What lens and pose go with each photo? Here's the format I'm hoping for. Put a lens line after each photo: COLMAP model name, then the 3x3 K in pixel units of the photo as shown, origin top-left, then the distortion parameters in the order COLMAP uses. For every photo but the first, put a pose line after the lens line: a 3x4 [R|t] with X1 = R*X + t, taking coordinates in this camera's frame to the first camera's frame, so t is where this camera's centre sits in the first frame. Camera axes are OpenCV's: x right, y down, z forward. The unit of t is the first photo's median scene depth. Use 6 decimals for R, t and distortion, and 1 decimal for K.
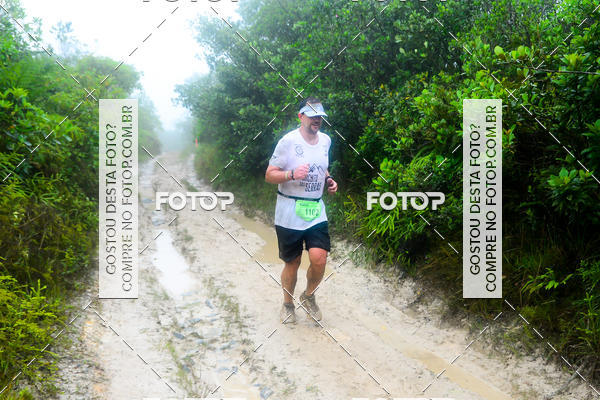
lens RADIAL K [[668.5, 0, 310.2], [0, 668.5, 211.2], [0, 0, 1]] dist [-0.022787, 0.173264]
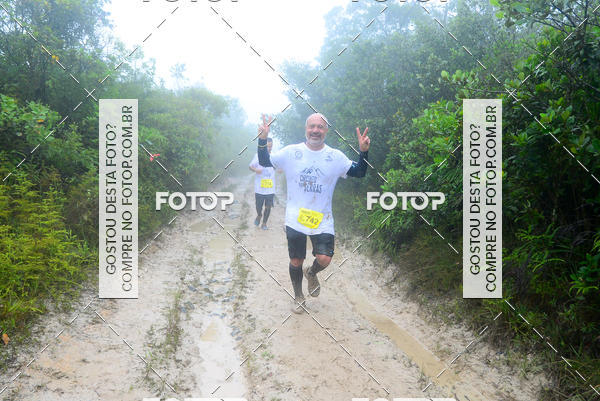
lens RADIAL K [[541.7, 0, 309.1], [0, 541.7, 209.9], [0, 0, 1]] dist [-0.076088, 0.139973]
pose [[0.987024, 0.055264, -0.150762, 0.170087], [-0.059061, 0.998037, -0.020821, 0.038888], [0.149315, 0.029455, 0.988351, -0.012043]]
